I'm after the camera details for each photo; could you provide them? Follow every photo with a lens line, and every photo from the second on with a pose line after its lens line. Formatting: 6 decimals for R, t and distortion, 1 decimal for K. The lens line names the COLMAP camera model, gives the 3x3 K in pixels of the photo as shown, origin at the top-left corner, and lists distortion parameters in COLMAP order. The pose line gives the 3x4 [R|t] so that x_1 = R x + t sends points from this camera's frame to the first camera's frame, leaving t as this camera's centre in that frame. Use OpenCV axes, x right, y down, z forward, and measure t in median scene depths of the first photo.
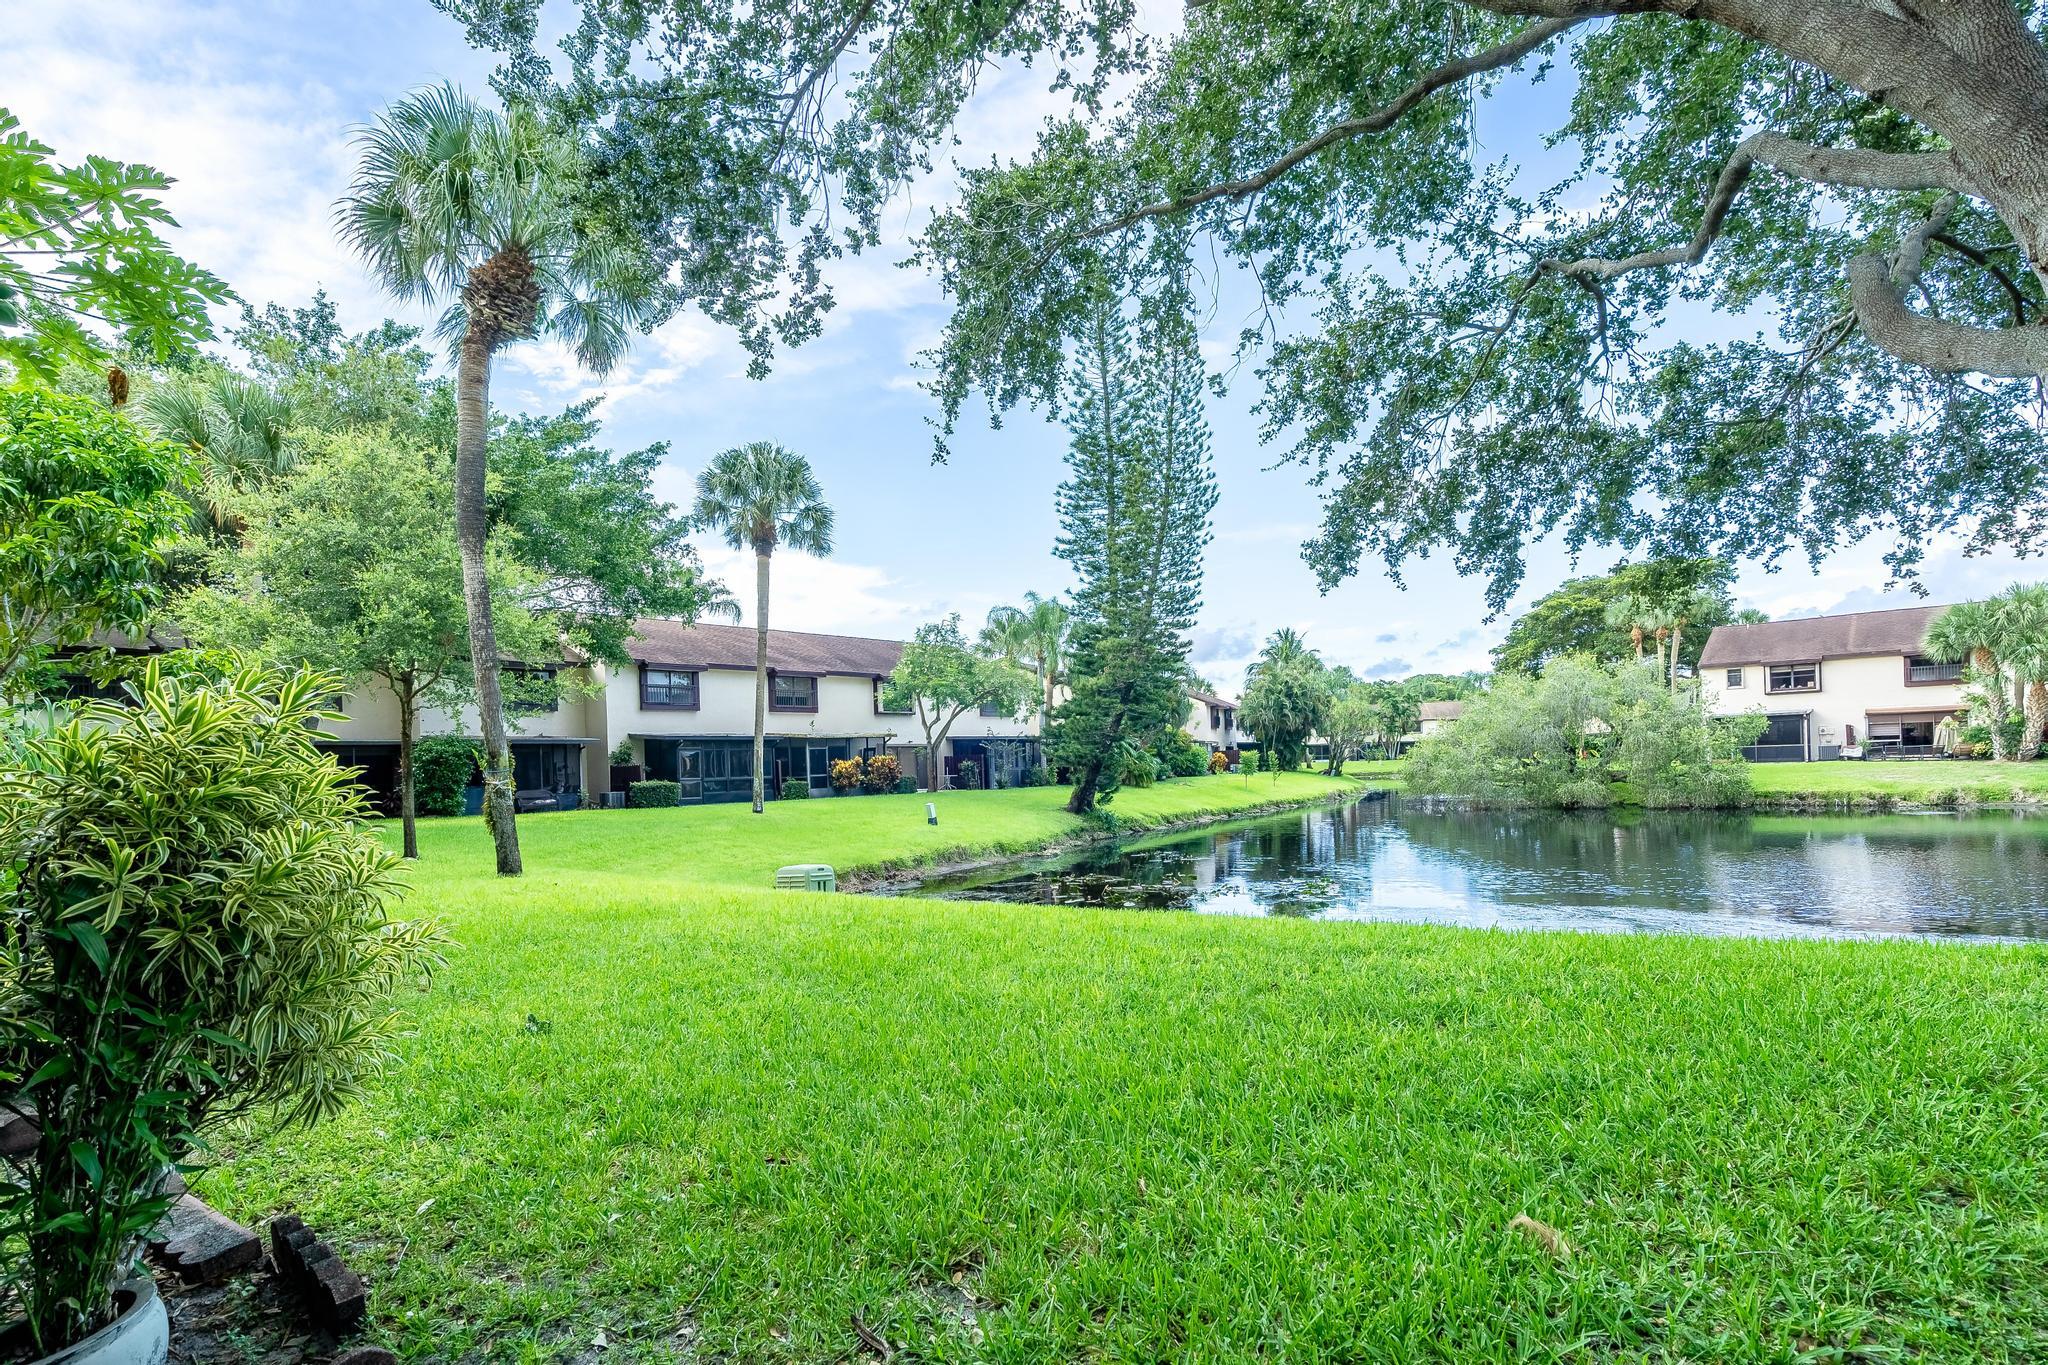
lens RADIAL K [[967.8, 0, 1013.9], [0, 967.8, 761.8], [0, 0, 1]] dist [-0.000211, 0.000579]
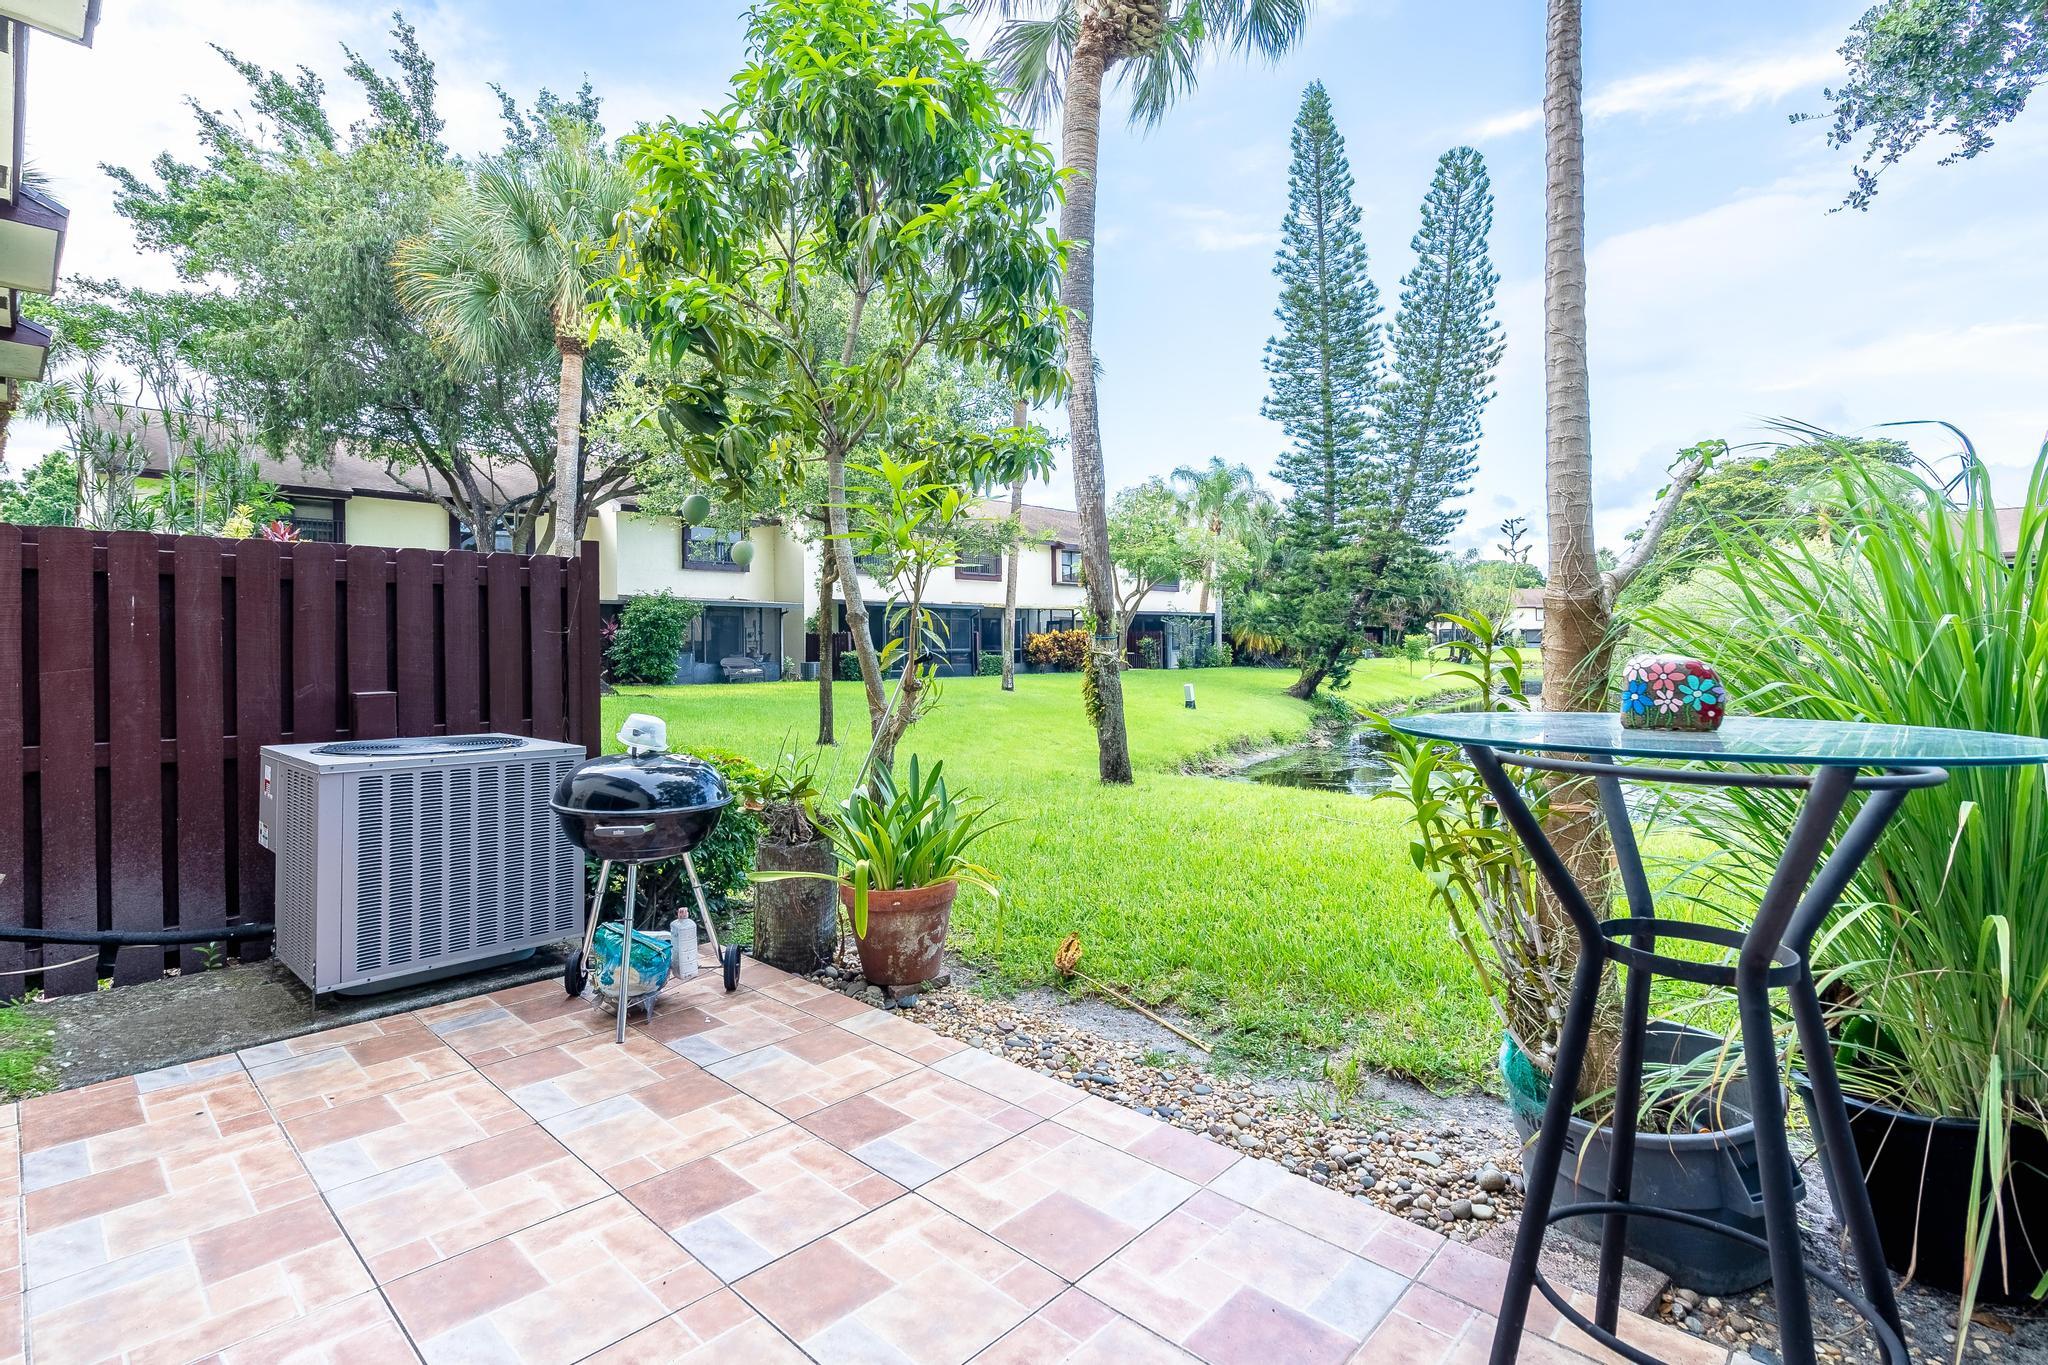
lens RADIAL K [[974.2, 0, 1012.6], [0, 974.2, 634.3], [0, 0, 1]] dist [0.001064, 0.000574]
pose [[0.999376, 0.025918, -0.023990, -0.180187], [-0.026067, 0.999643, -0.005888, 0.005022], [0.023829, 0.006509, 0.999695, 0.078167]]
